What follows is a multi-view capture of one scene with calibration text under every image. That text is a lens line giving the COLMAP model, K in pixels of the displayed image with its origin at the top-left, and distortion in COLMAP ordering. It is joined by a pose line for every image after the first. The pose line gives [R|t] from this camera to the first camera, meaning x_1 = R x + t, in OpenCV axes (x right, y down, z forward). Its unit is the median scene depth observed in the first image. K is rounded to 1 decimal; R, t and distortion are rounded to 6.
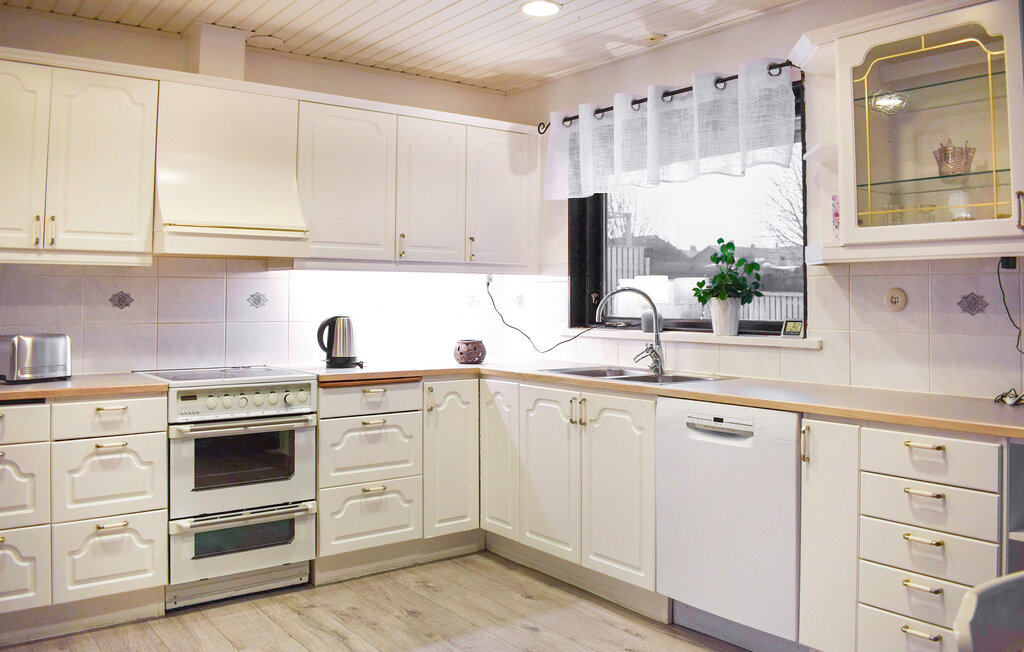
lens RADIAL K [[862.6, 0, 507.3], [0, 862.6, 266.4], [0, 0, 1]] dist [-0.040342, -0.001014]
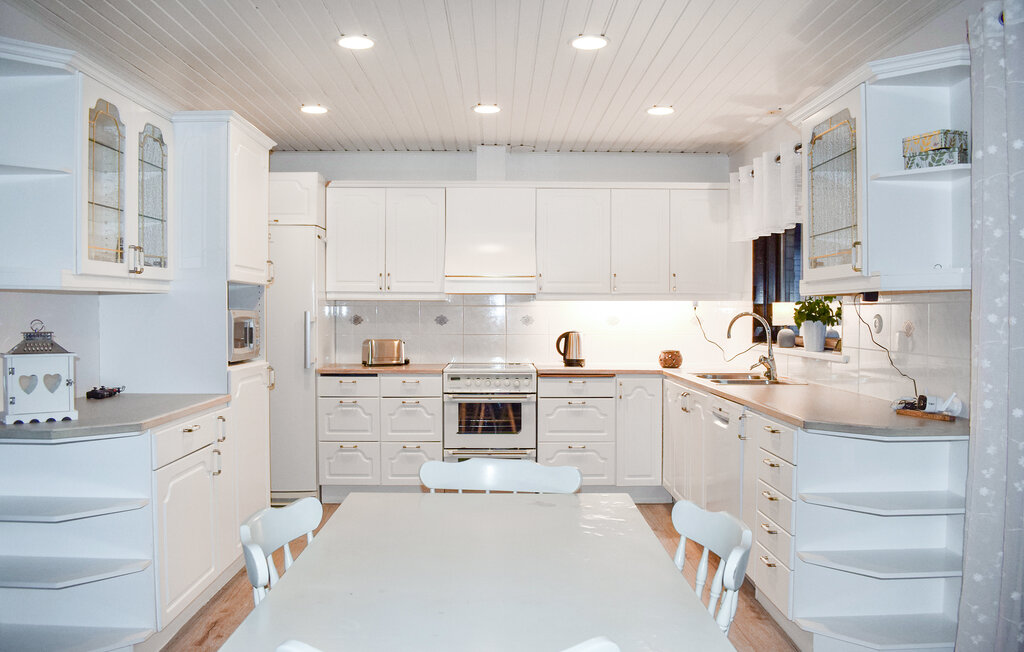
lens RADIAL K [[859.2, 0, 512.0], [0, 859.2, 326.0], [0, 0, 1]] dist [-0.003338, -0.001254]
pose [[0.808664, 0.009421, -0.588196, 0.650215], [0.021777, 0.998707, 0.045936, -0.023394], [0.587868, -0.049956, 0.807413, -0.270331]]
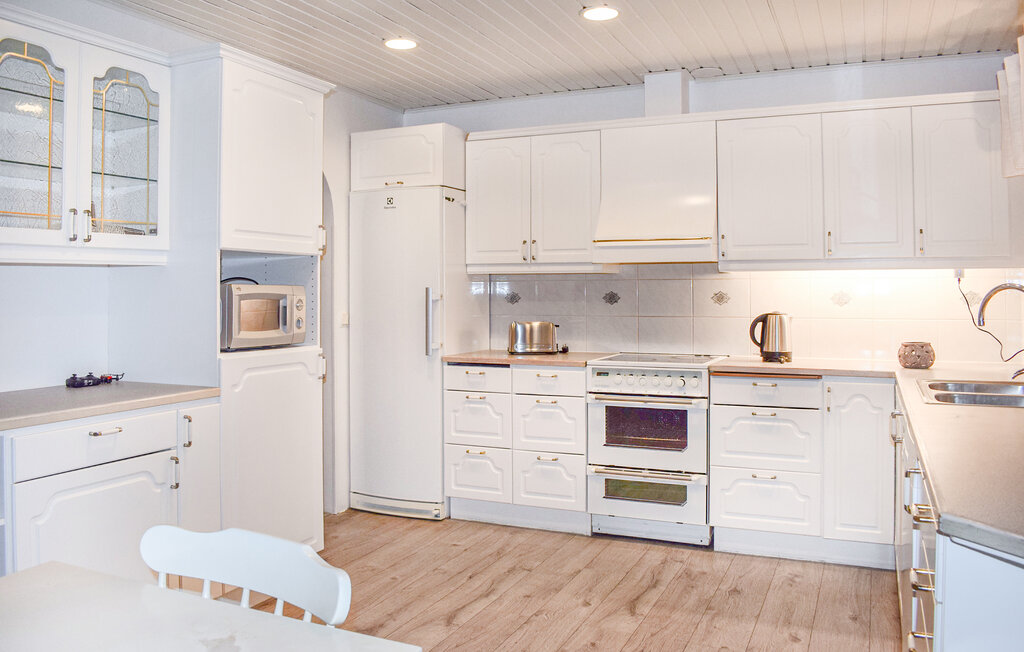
lens RADIAL K [[862.6, 0, 507.3], [0, 862.6, 266.4], [0, 0, 1]] dist [-0.040342, -0.001014]
pose [[0.481891, -0.027589, -0.875797, 0.646098], [0.035863, 0.999288, -0.011747, 0.000440], [0.875497, -0.025748, 0.482537, 0.223846]]
